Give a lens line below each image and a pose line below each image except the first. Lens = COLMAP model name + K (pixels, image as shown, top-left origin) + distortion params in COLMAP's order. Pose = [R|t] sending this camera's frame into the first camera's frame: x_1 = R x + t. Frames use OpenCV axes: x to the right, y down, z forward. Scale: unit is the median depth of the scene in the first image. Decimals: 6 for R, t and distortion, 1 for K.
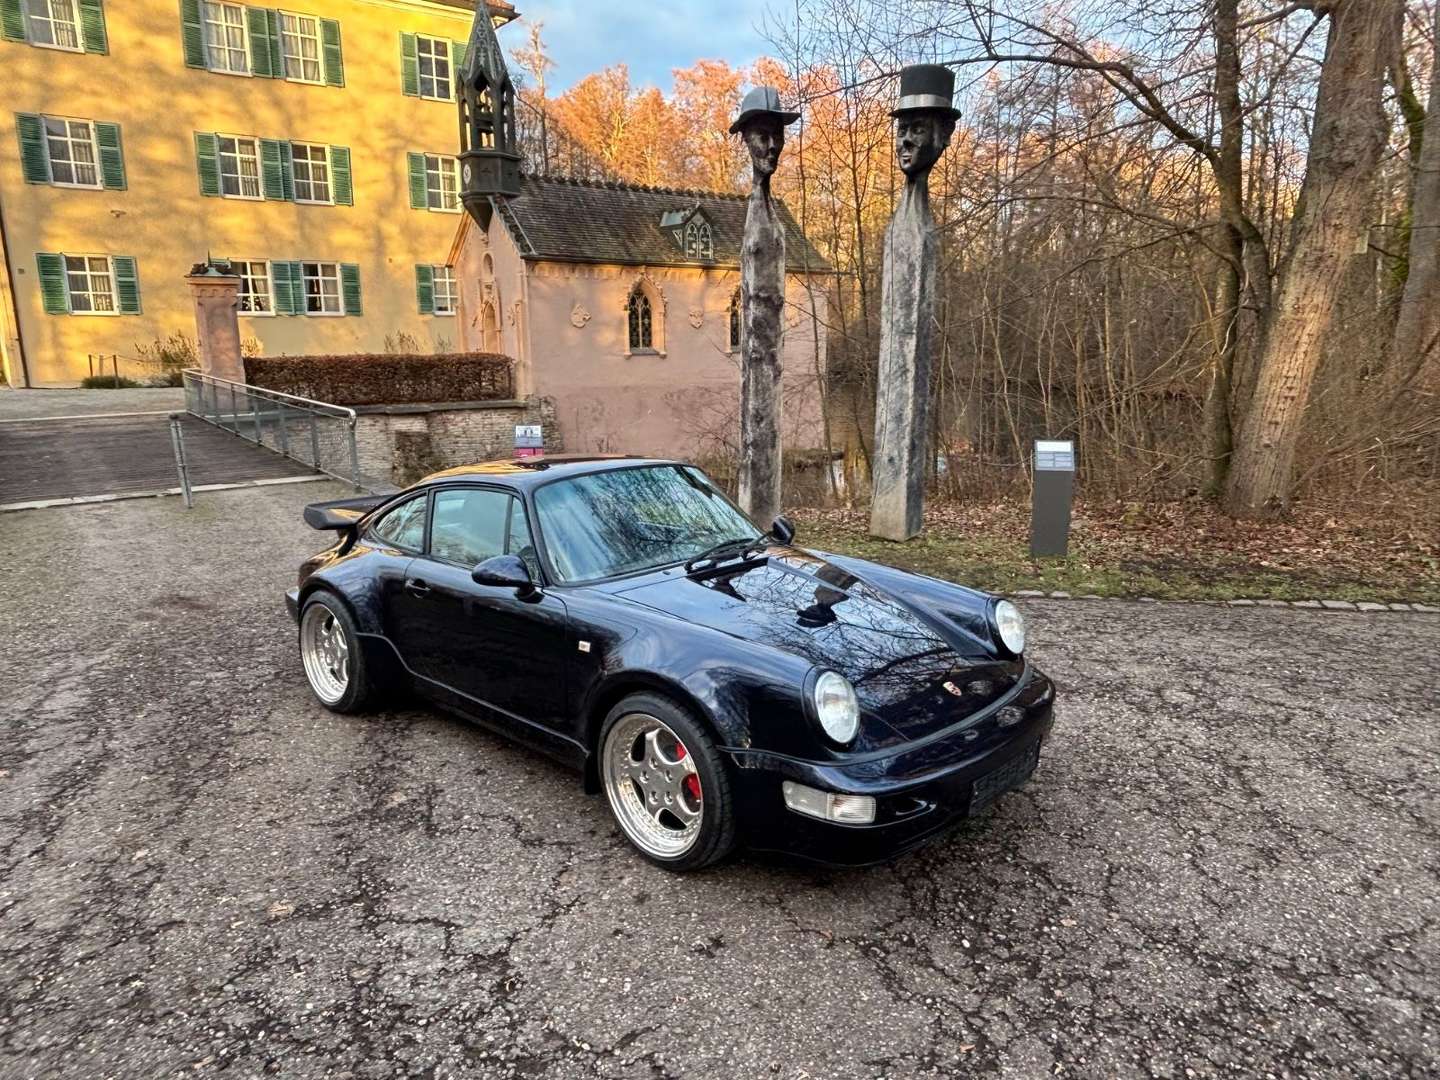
lens RADIAL K [[915.8, 0, 746.6], [0, 915.8, 552.9], [0, 0, 1]] dist [0.026656, -0.037880]
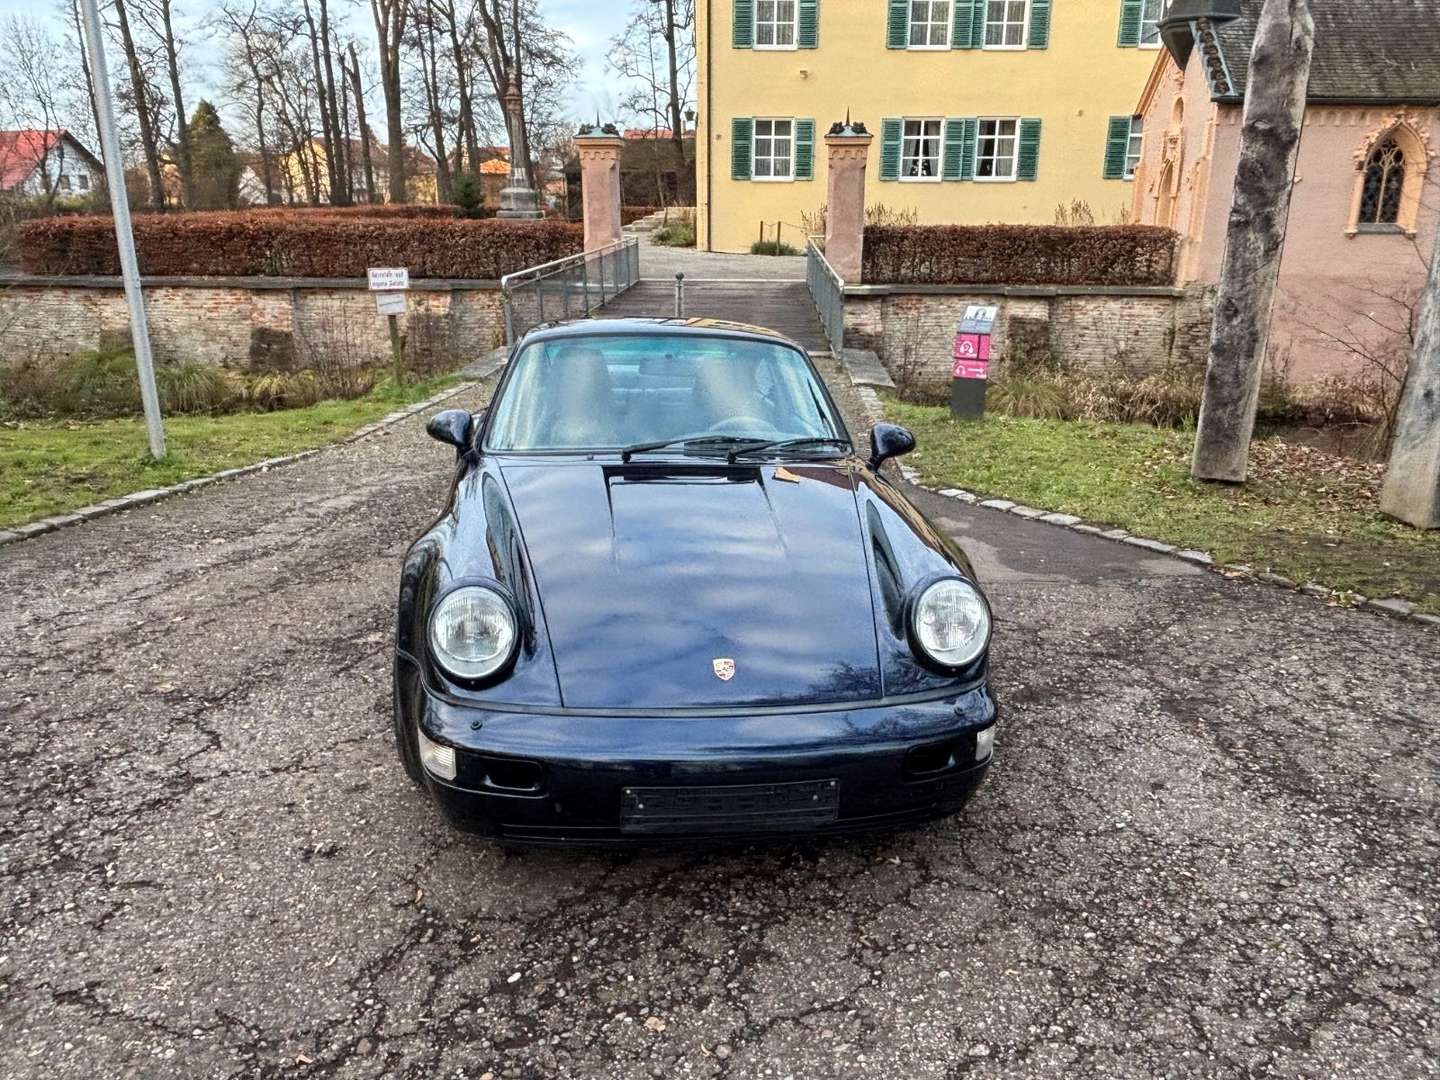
lens RADIAL K [[1096.7, 0, 758.6], [0, 1096.7, 539.0], [0, 0, 1]] dist [0.052878, -0.088334]
pose [[0.766579, 0.193803, -0.612206, 0.271862], [-0.158496, 0.980977, 0.112081, -0.016306], [0.622282, 0.011114, 0.782714, 0.133087]]
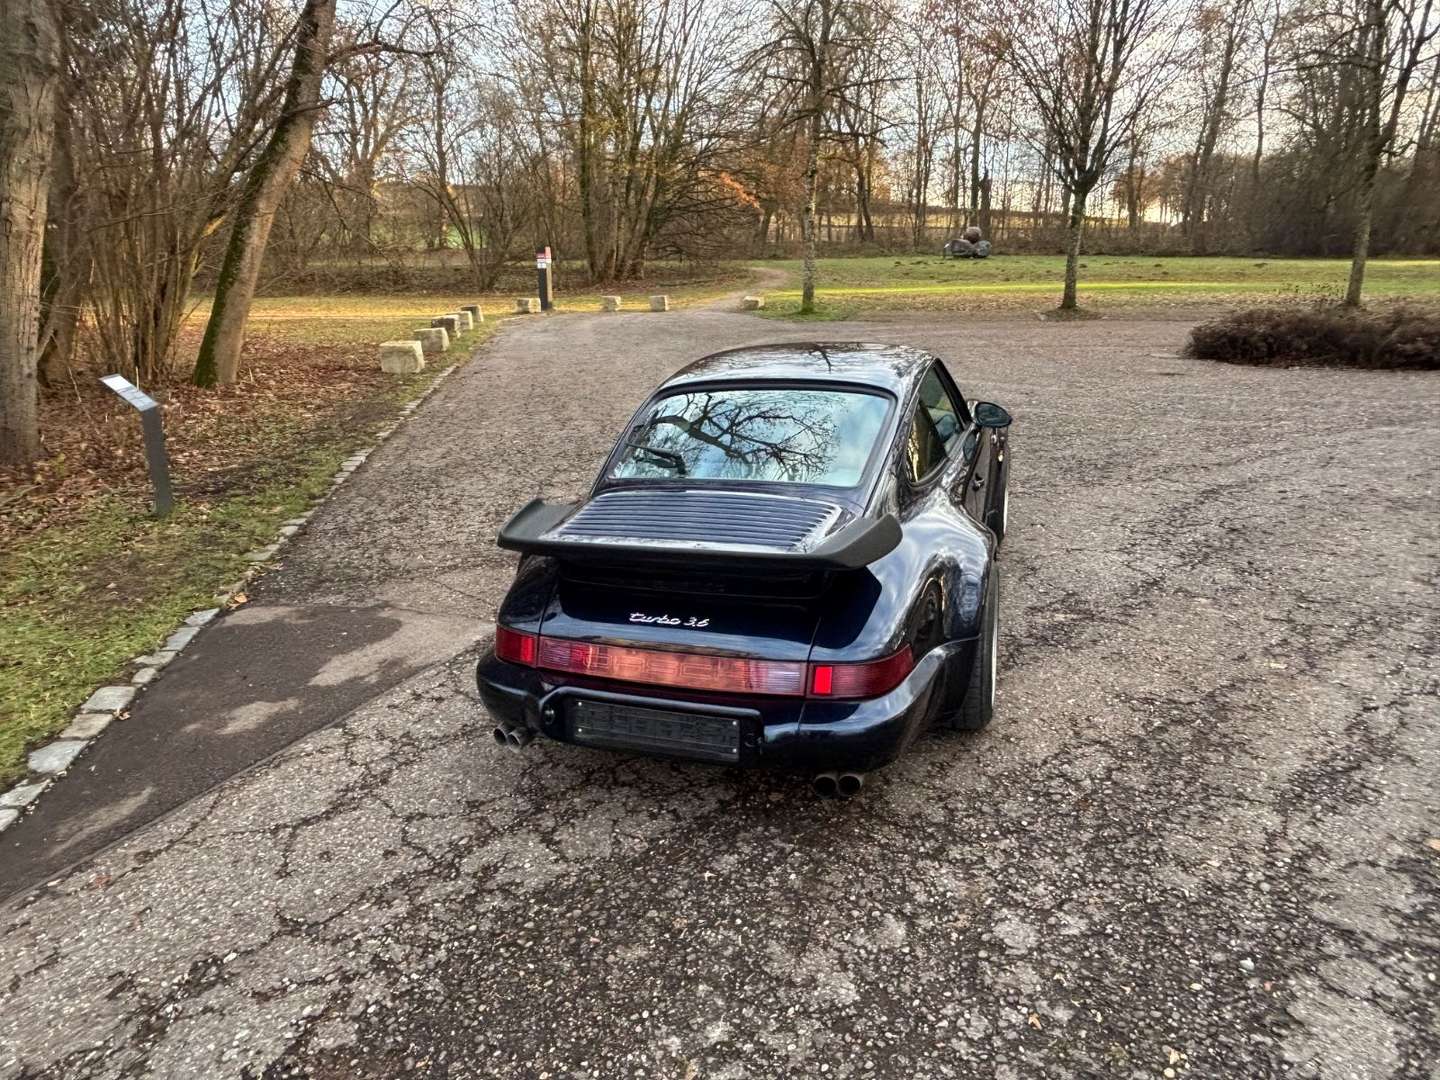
lens RADIAL K [[905.9, 0, 720.0], [0, 905.9, 540.0], [0, 0, 1]] dist [-0.003394, -0.005817]
pose [[-0.357143, -0.261512, 0.896694, -0.506906], [0.219657, 0.909569, 0.352753, -0.133420], [-0.907854, 0.322948, -0.267403, 0.691715]]
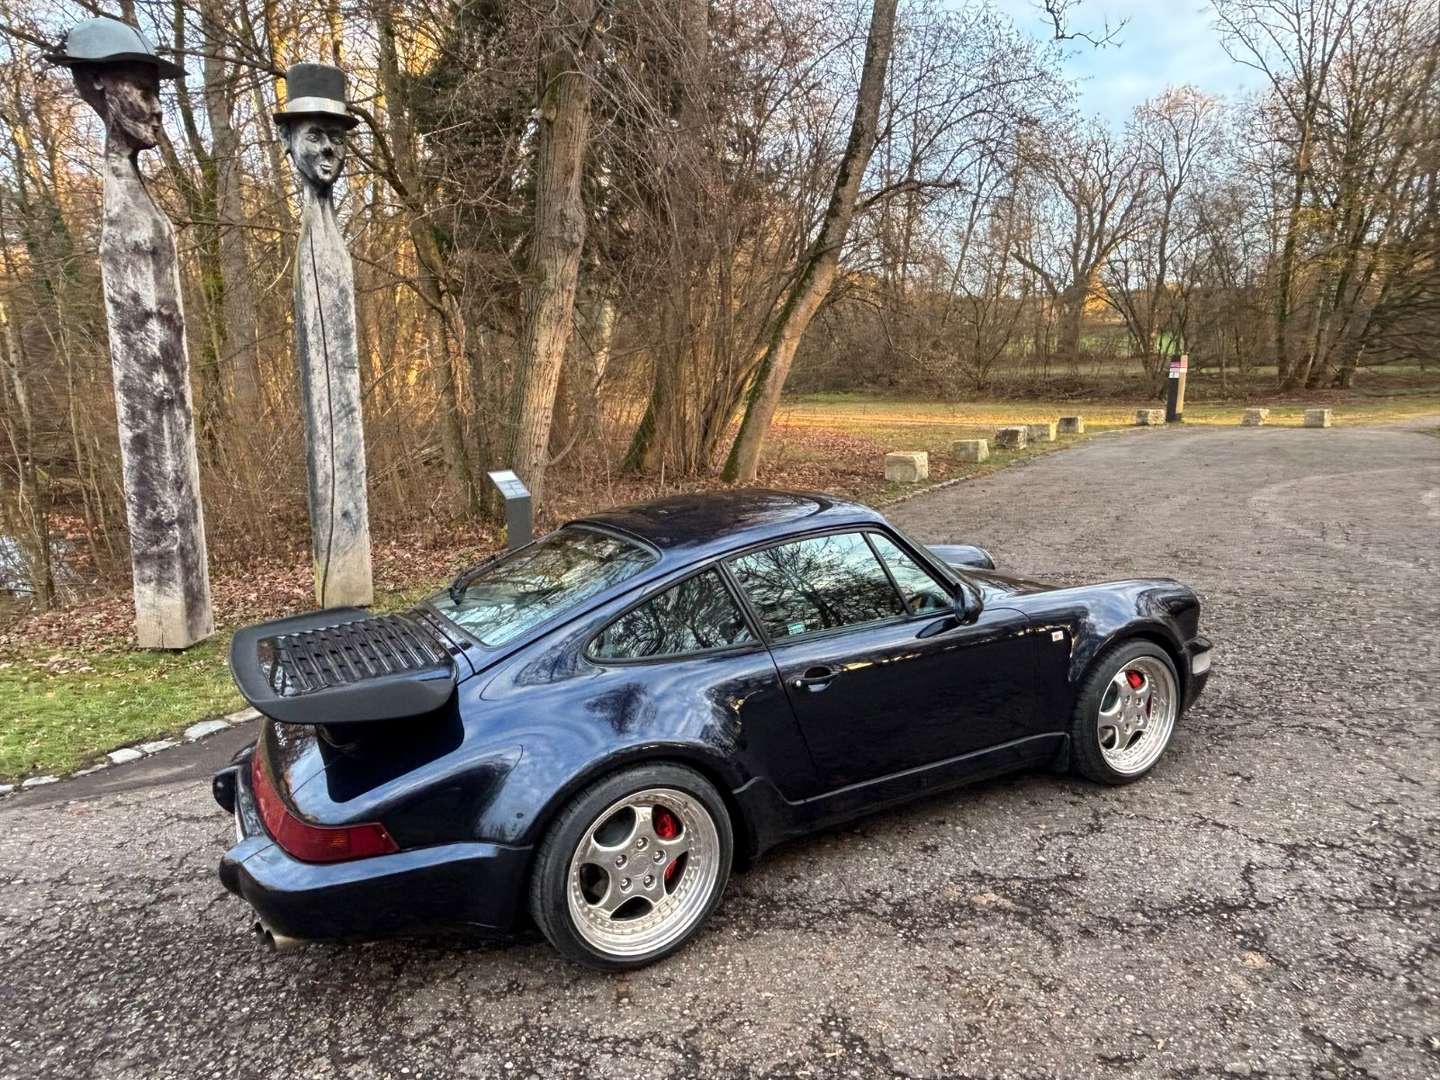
lens RADIAL K [[905.9, 0, 720.0], [0, 905.9, 540.0], [0, 0, 1]] dist [-0.003394, -0.005817]
pose [[0.345342, -0.160764, 0.924604, -0.478578], [0.223462, 0.970968, 0.085362, -0.068774], [-0.911484, 0.177135, 0.371241, 0.357085]]
